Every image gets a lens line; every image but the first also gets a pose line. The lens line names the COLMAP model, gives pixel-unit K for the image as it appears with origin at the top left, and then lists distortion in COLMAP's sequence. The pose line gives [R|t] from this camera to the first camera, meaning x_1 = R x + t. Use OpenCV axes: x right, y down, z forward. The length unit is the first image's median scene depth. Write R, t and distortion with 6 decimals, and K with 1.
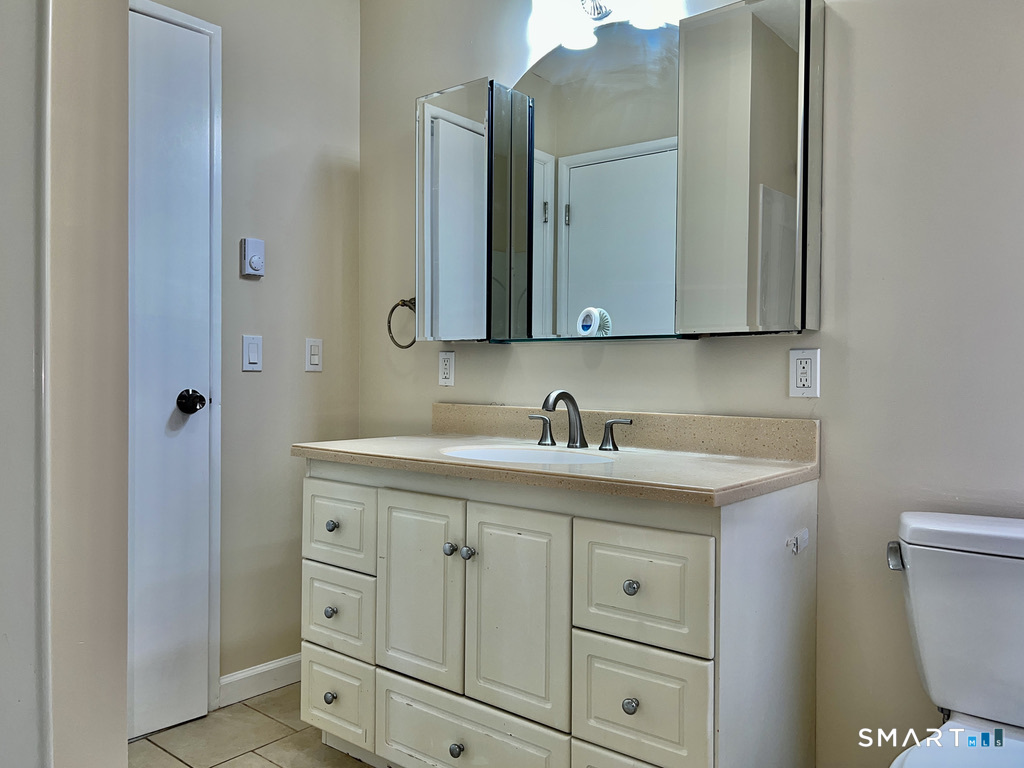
lens RADIAL K [[780.0, 0, 501.0], [0, 780.0, 376.0], [0, 0, 1]] dist [0.060199, -0.075294]
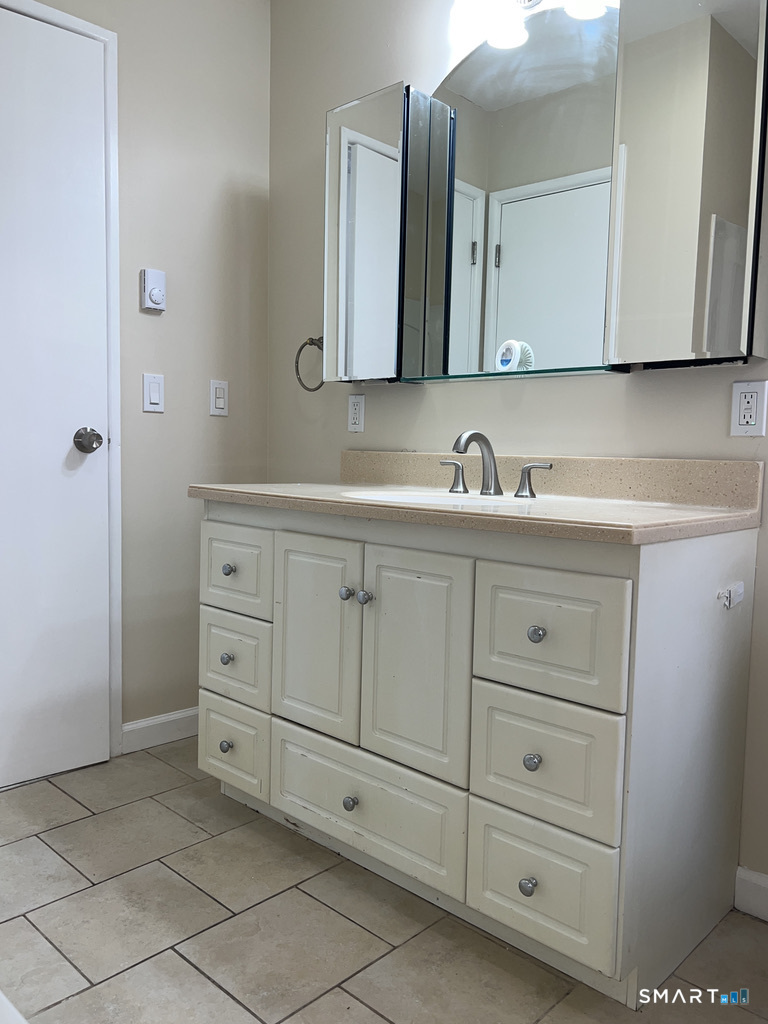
lens RADIAL K [[780.0, 0, 385.3], [0, 780.0, 515.0], [0, 0, 1]] dist [0.060199, -0.075294]
pose [[0.996867, 0.021999, -0.075973, 0.043701], [-0.017038, 0.997718, 0.065335, 0.057868], [0.077237, -0.063836, 0.994967, 0.072717]]
